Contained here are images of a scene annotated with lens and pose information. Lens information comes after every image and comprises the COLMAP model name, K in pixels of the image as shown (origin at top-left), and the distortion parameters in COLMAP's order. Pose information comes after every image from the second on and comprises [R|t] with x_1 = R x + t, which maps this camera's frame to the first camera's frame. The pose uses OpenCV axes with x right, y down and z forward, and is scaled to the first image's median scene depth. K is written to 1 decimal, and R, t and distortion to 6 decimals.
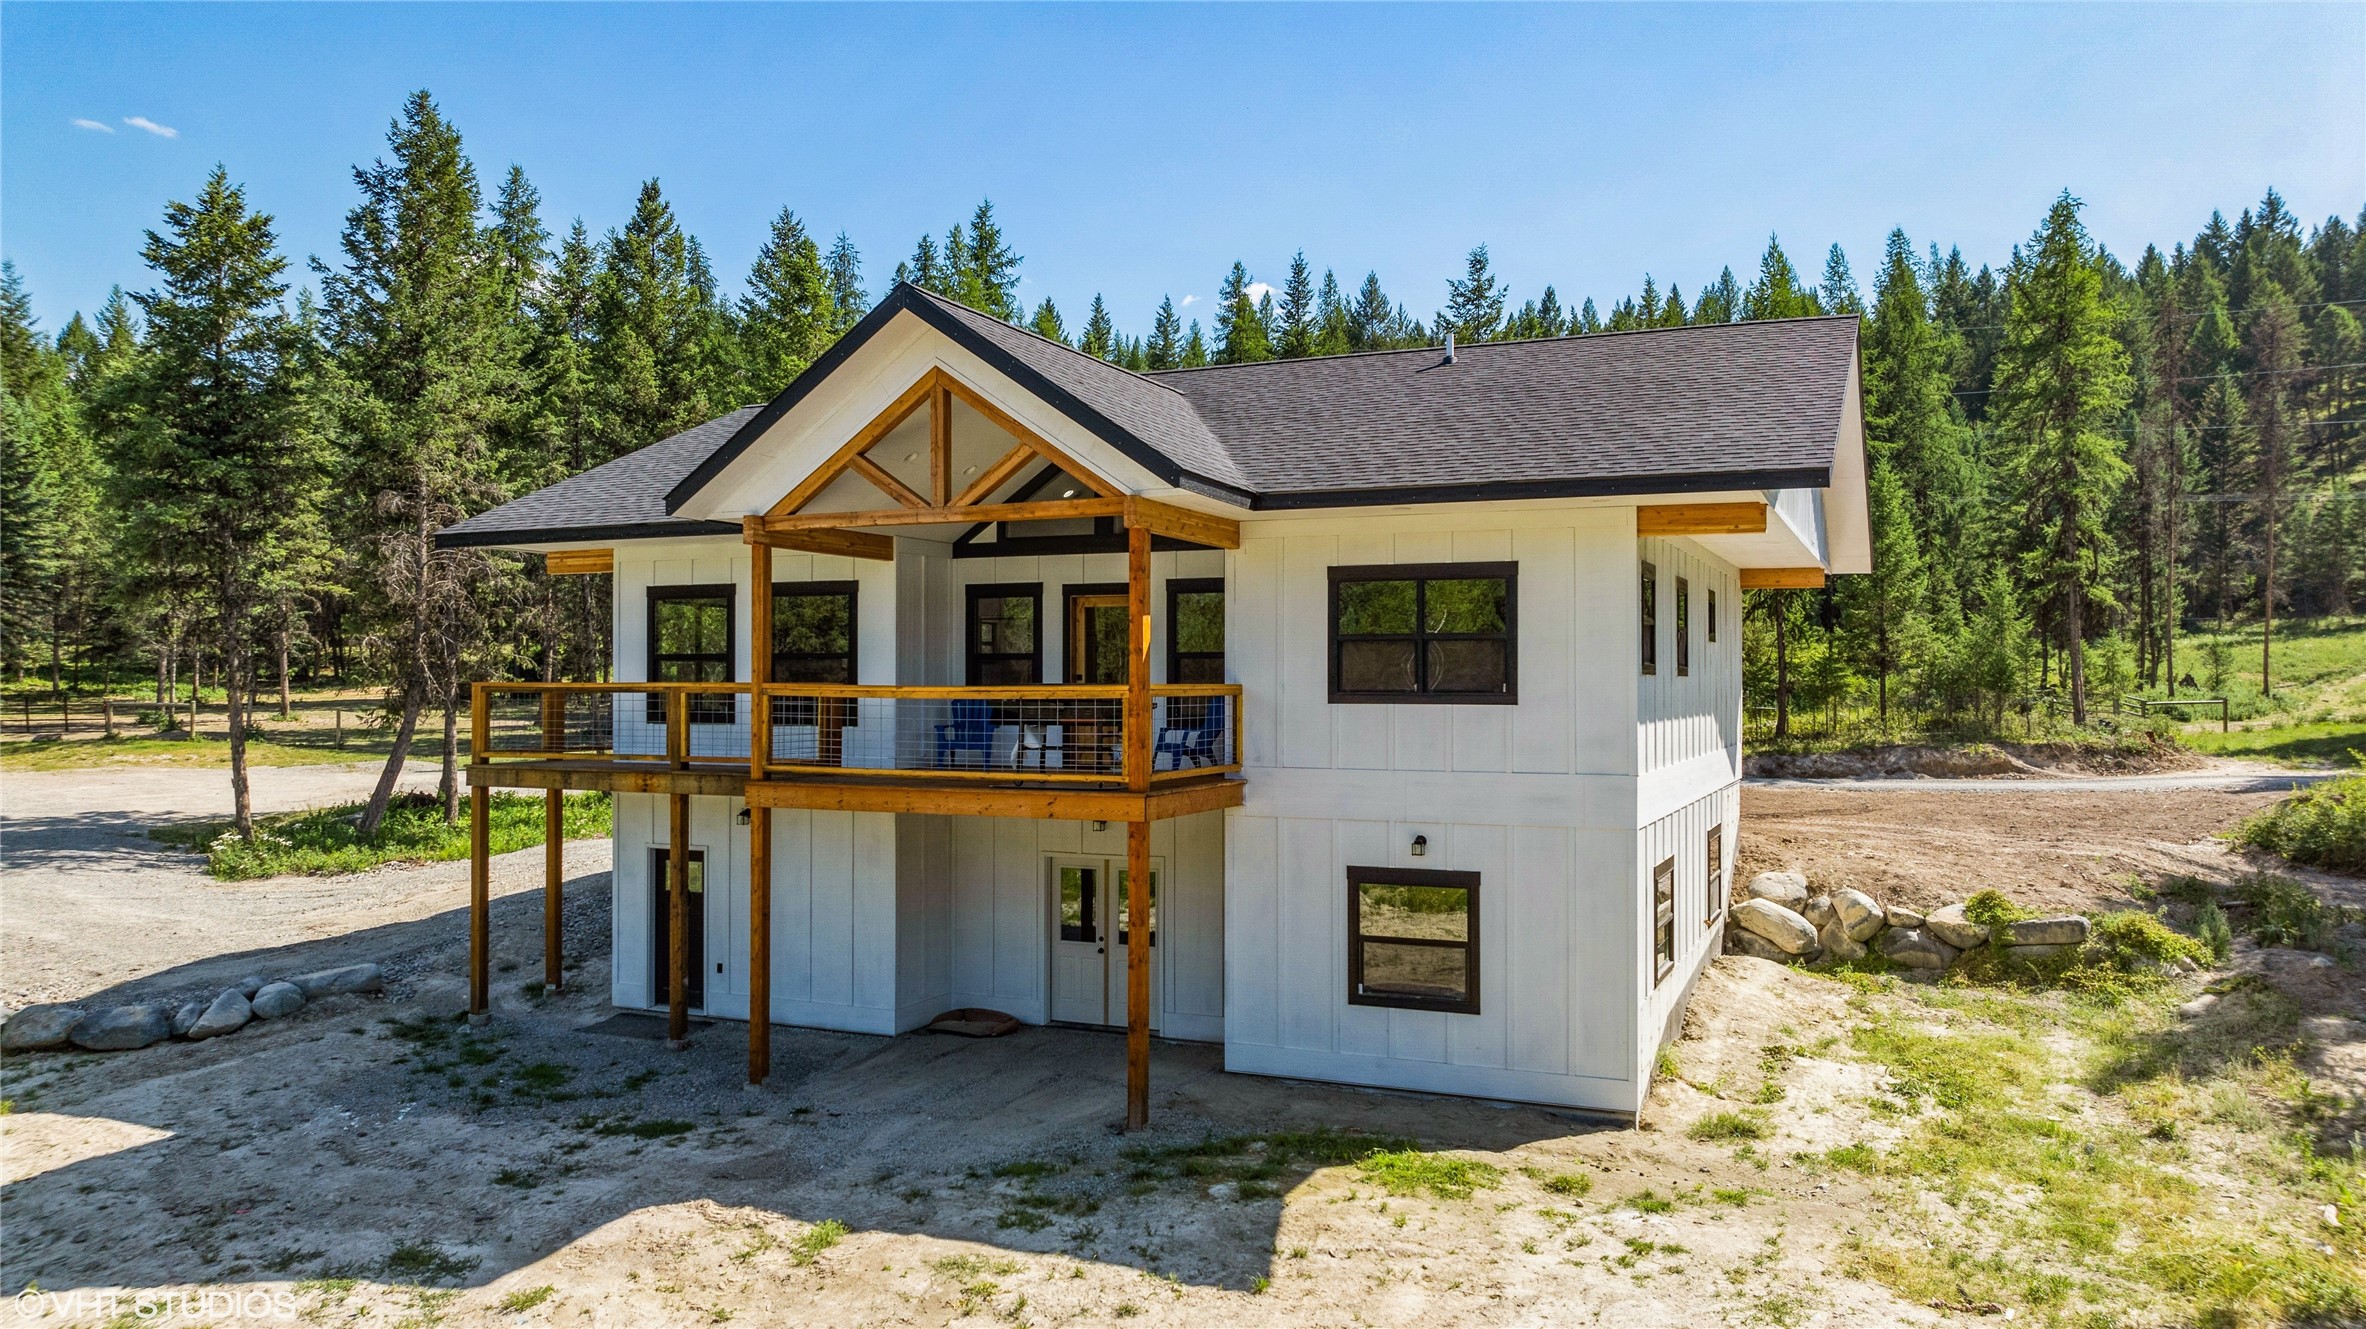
lens RADIAL K [[1669.1, 0, 1183.0], [0, 1669.1, 664.5], [0, 0, 1]] dist [-0.018300, 0.050067]
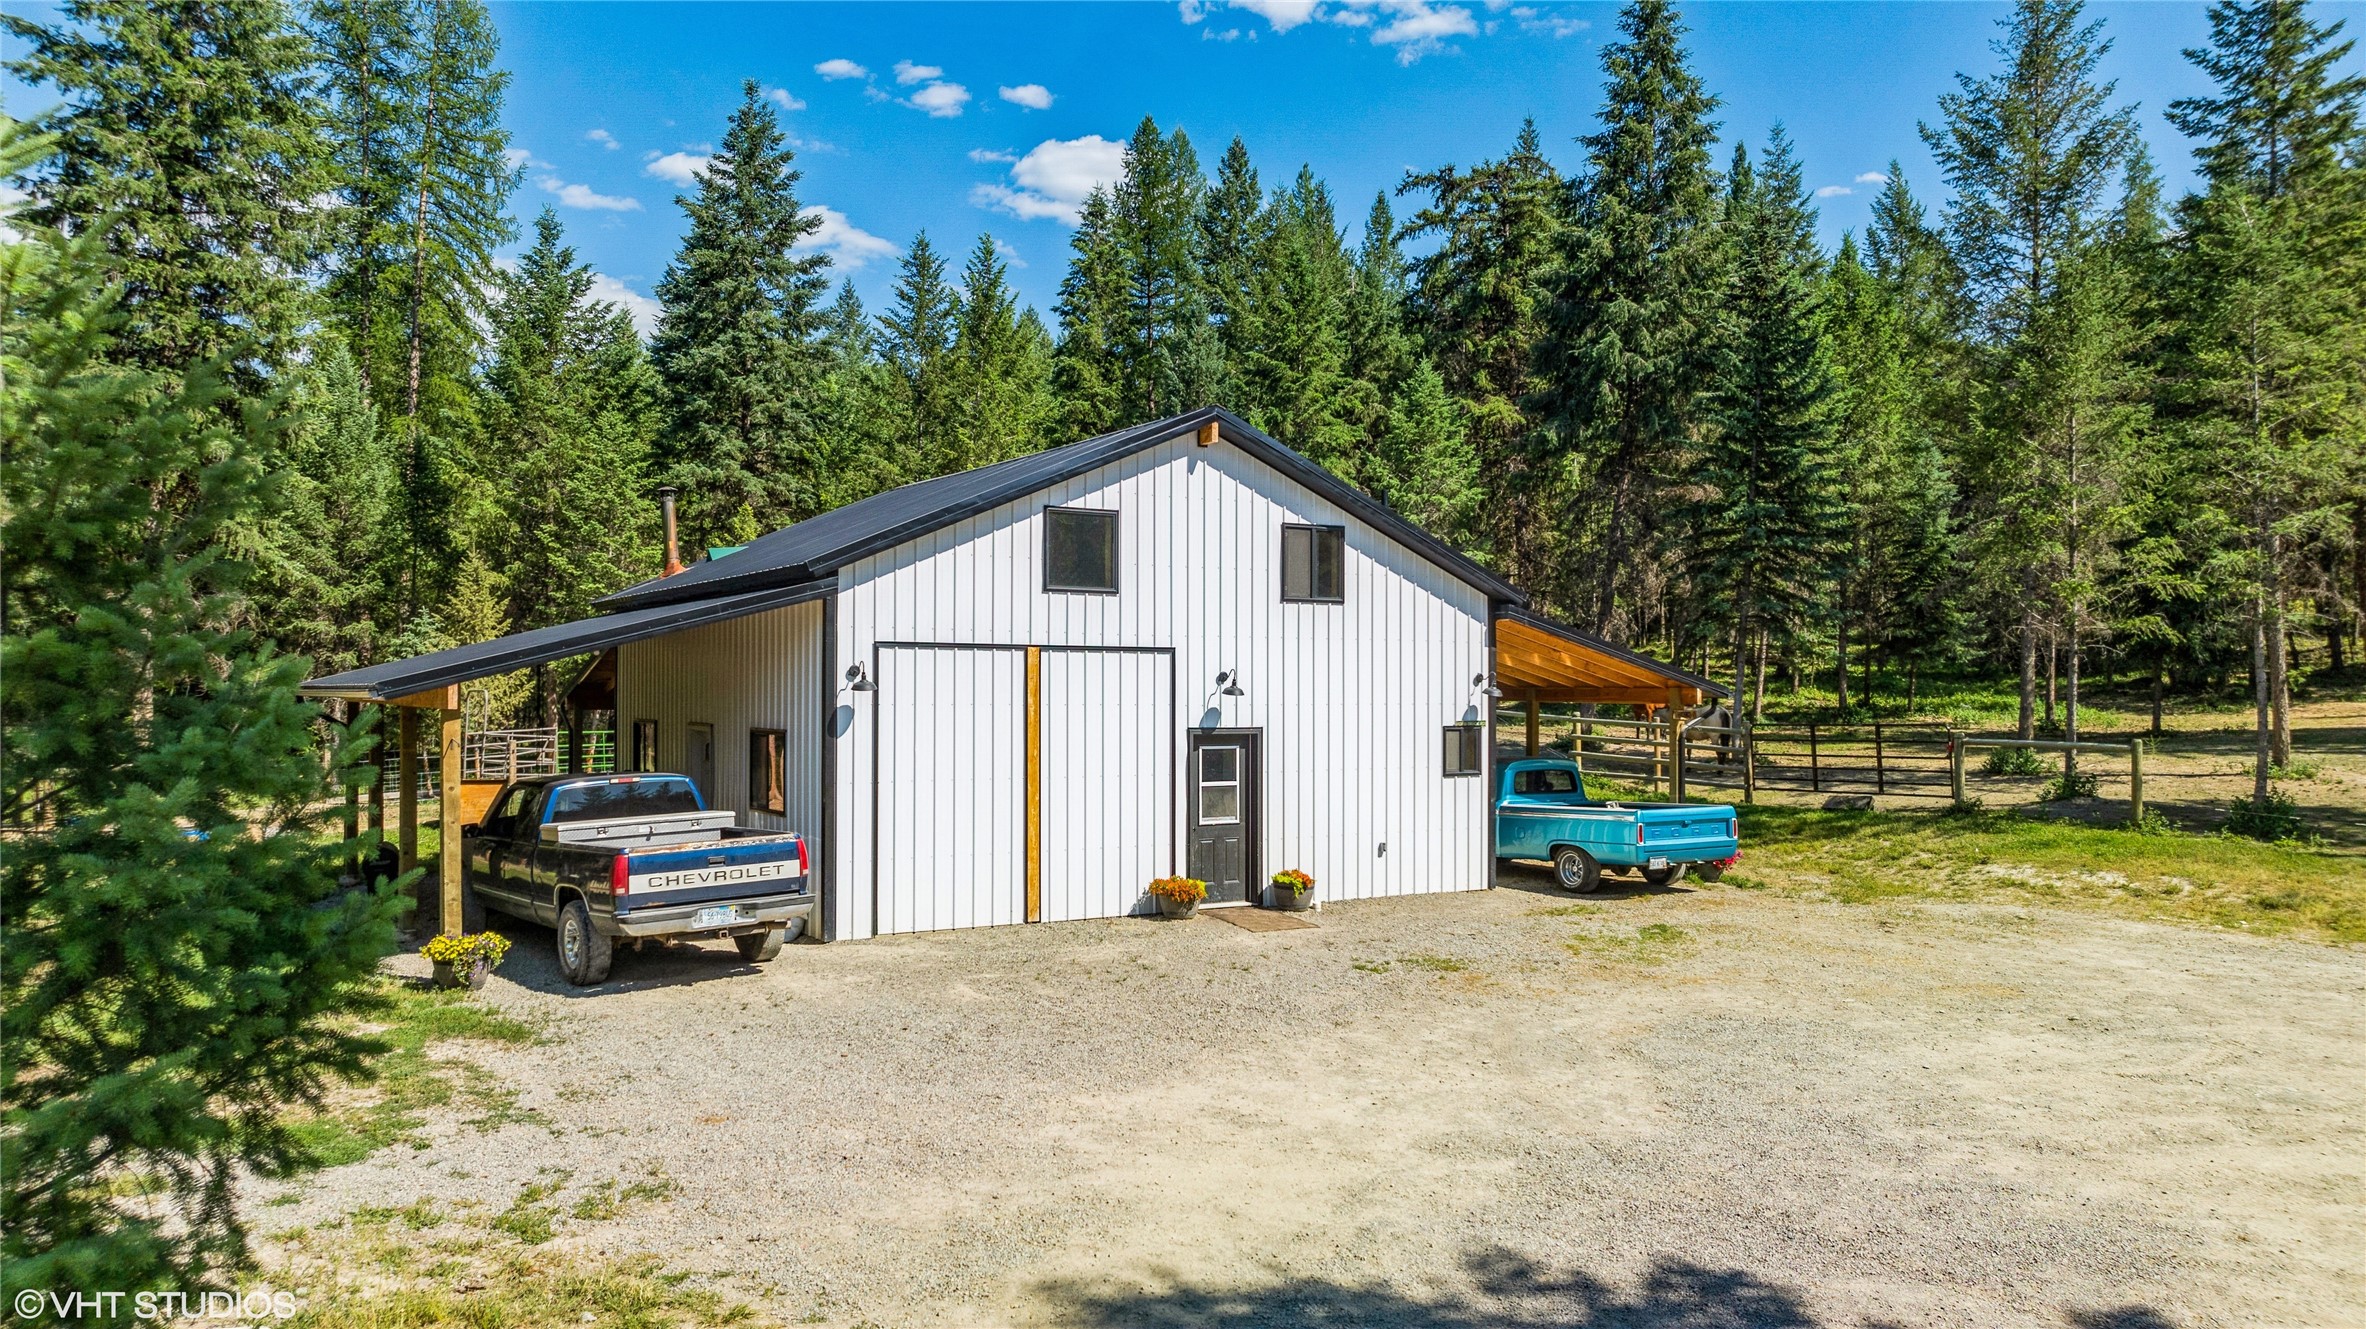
lens RADIAL K [[1682.5, 0, 1183.0], [0, 1682.5, 664.5], [0, 0, 1]] dist [-0.017290, -0.001412]
pose [[0.580638, -0.012147, -0.814071, -0.289919], [0.008279, 0.999925, -0.009015, 0.002600], [0.814120, -0.001505, 0.580695, 0.409447]]
